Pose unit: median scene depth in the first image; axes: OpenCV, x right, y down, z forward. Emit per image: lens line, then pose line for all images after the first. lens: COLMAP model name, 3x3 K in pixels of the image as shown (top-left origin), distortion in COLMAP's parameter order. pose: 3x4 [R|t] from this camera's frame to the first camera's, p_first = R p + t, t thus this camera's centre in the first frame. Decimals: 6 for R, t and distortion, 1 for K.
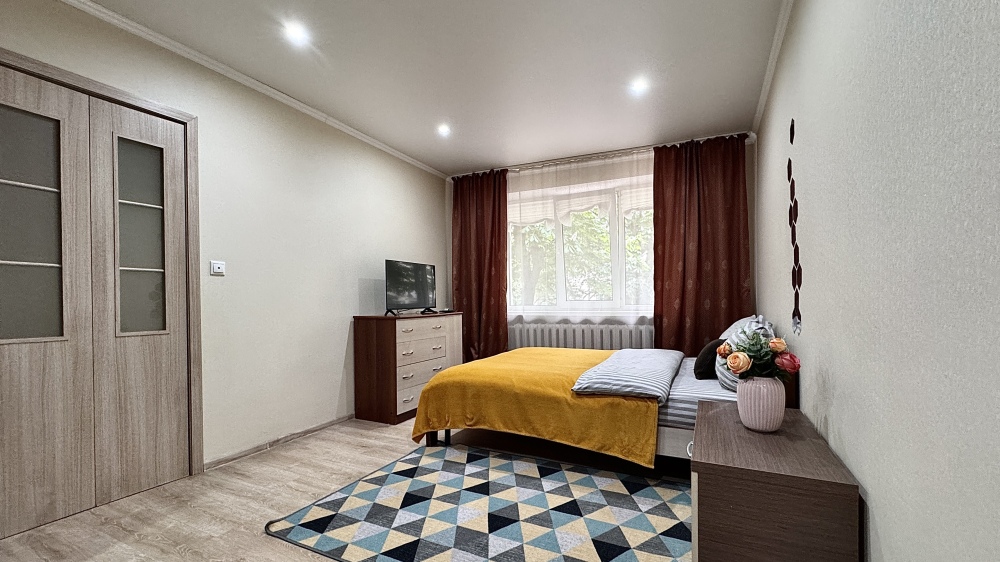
lens RADIAL K [[413.1, 0, 512.3], [0, 413.1, 303.2], [0, 0, 1]] dist [-0.001369, -0.000099]
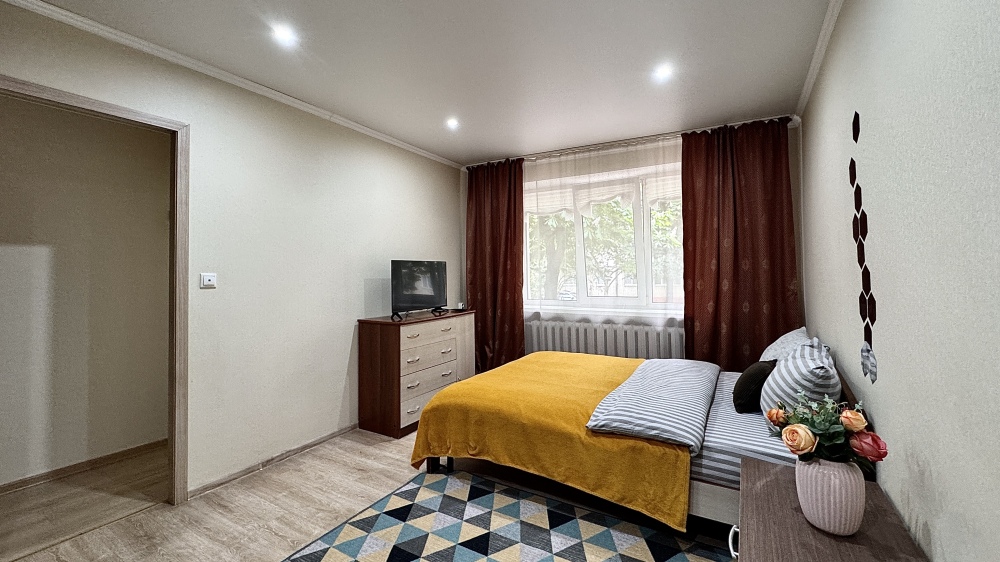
lens RADIAL K [[407.3, 0, 506.9], [0, 407.3, 261.4], [0, 0, 1]] dist [-0.000597, 0.000005]
pose [[0.996710, -0.001834, -0.081027, 0.034719], [-0.000749, 0.999493, -0.031837, -0.076165], [0.081044, 0.031793, 0.996203, 0.093389]]
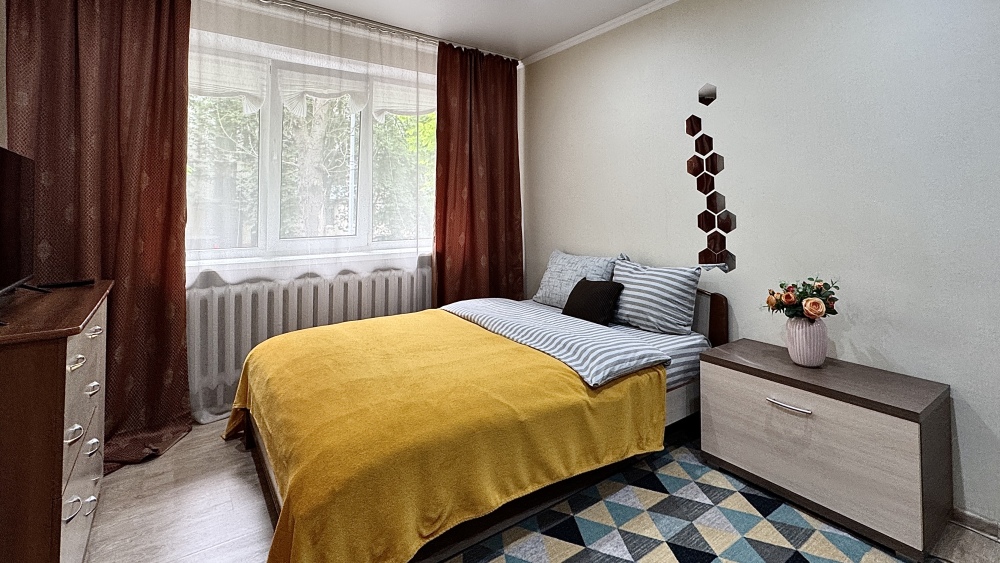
lens RADIAL K [[475.2, 0, 515.8], [0, 475.2, 189.1], [0, 0, 1]] dist [-0.000016, 0.000073]
pose [[0.460062, 0.044002, 0.886796, -0.447273], [0.007861, 0.998530, -0.053625, -0.051633], [-0.887852, 0.031642, 0.459040, 0.531259]]
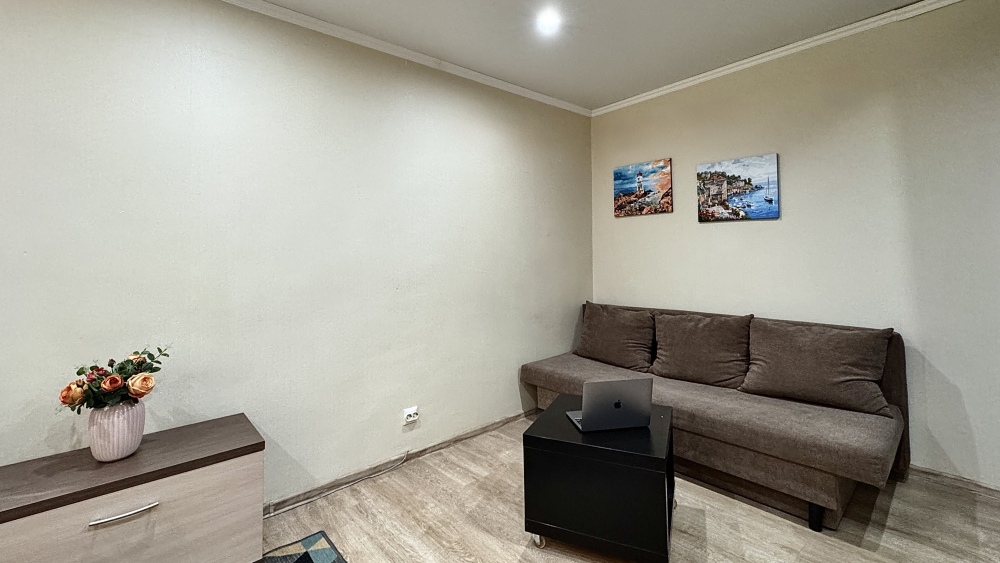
lens RADIAL K [[422.8, 0, 505.5], [0, 422.8, 234.9], [0, 0, 1]] dist [-0.001753, -0.000158]
pose [[-0.927579, 0.036160, 0.371874, -0.291235], [0.026093, 0.999145, -0.032070, -0.071171], [-0.372715, -0.020044, -0.927729, 0.761802]]
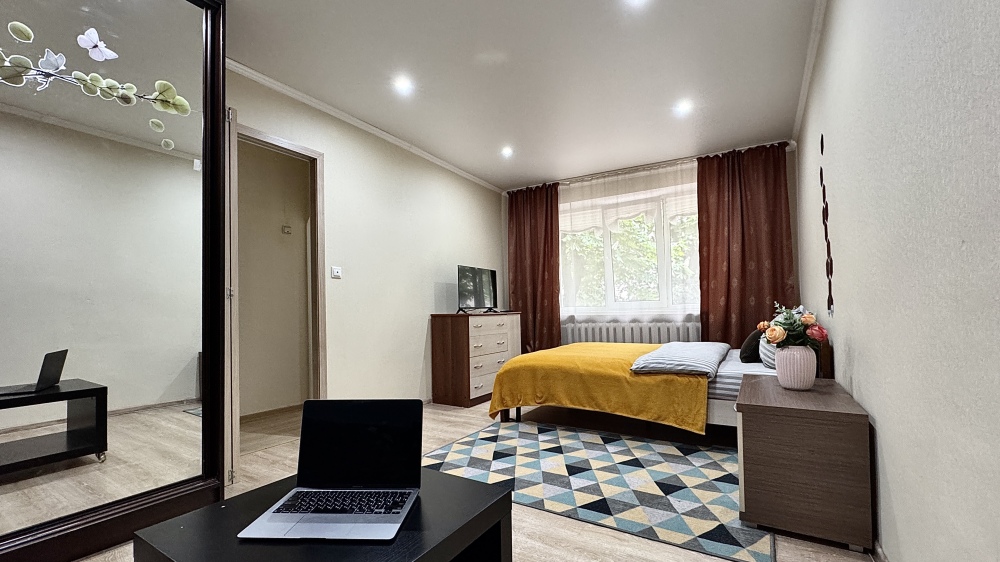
lens RADIAL K [[420.0, 0, 504.5], [0, 420.0, 305.2], [0, 0, 1]] dist [-0.001920, -0.000027]
pose [[0.995034, -0.010739, -0.098953, -0.065433], [0.008368, 0.999669, -0.024344, 0.038201], [0.099182, 0.023395, 0.994794, -0.161284]]
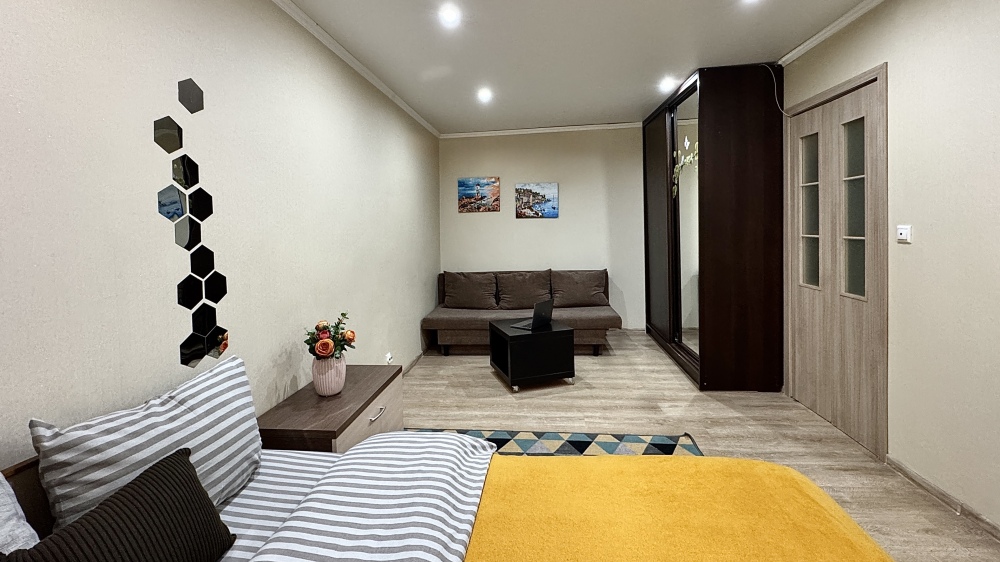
lens RADIAL K [[418.9, 0, 496.9], [0, 418.9, 237.1], [0, 0, 1]] dist [-0.000627, 0.000005]
pose [[-0.935835, 0.036650, -0.350528, 0.263826], [0.025264, 0.998996, 0.037003, -0.106054], [0.351532, 0.025772, -0.935821, 1.160249]]
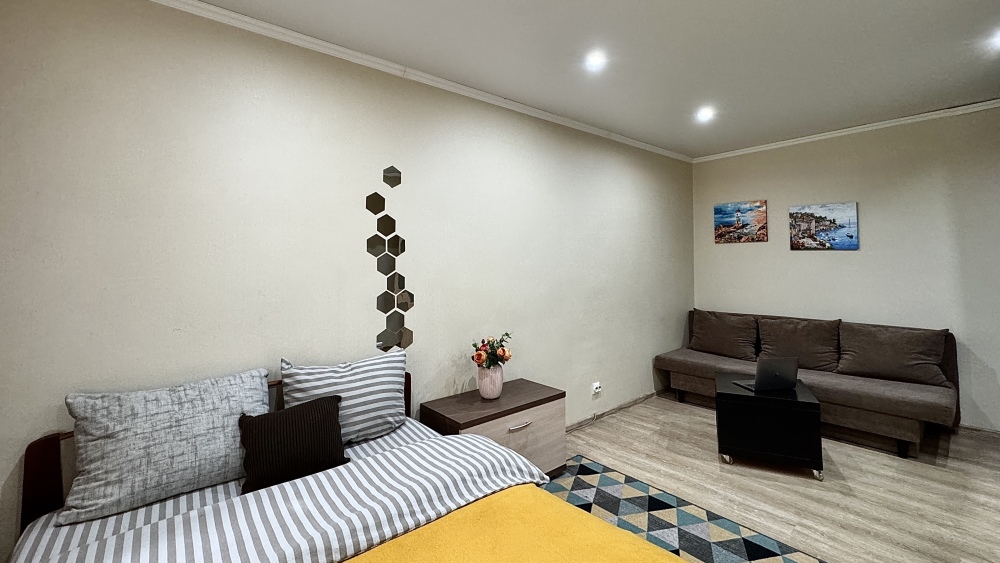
lens RADIAL K [[425.1, 0, 503.6], [0, 425.1, 237.7], [0, 0, 1]] dist [-0.001377, 0.000007]
pose [[-0.923518, 0.030563, 0.382336, -0.043704], [0.015580, 0.998987, -0.042223, -0.113428], [-0.383239, -0.033036, -0.923058, 1.207876]]
